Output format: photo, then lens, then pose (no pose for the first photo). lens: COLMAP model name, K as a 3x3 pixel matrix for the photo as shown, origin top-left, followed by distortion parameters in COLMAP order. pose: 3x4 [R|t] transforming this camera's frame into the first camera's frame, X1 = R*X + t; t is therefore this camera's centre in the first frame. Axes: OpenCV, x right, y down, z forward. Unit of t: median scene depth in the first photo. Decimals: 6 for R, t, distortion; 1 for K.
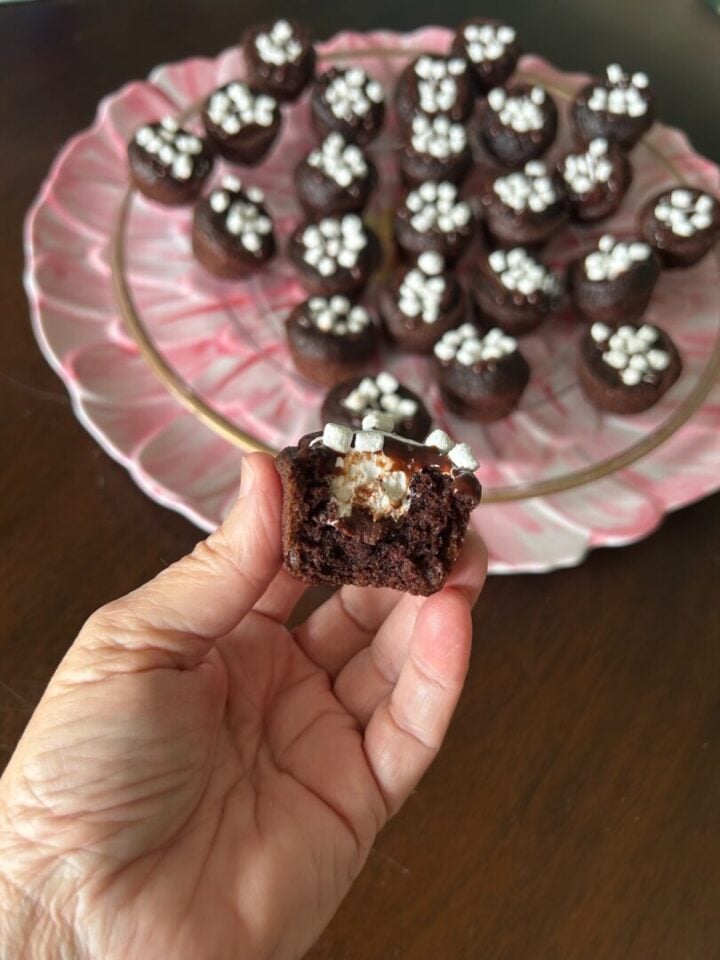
lens RADIAL K [[746.8, 0, 360.0], [0, 746.8, 480.0], [0, 0, 1]] dist [0.004886, -0.014776]
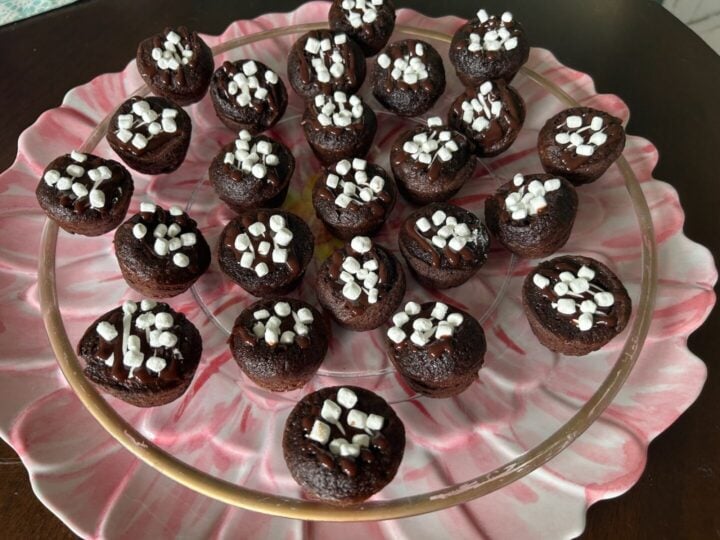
lens RADIAL K [[560.1, 0, 362.7], [0, 560.1, 269.8], [0, 0, 1]] dist [0.004886, -0.014776]
pose [[0.972389, -0.224685, 0.063062, 0.037750], [0.227129, 0.973249, -0.034622, -0.212123], [-0.053596, 0.047989, 0.997409, 0.228852]]
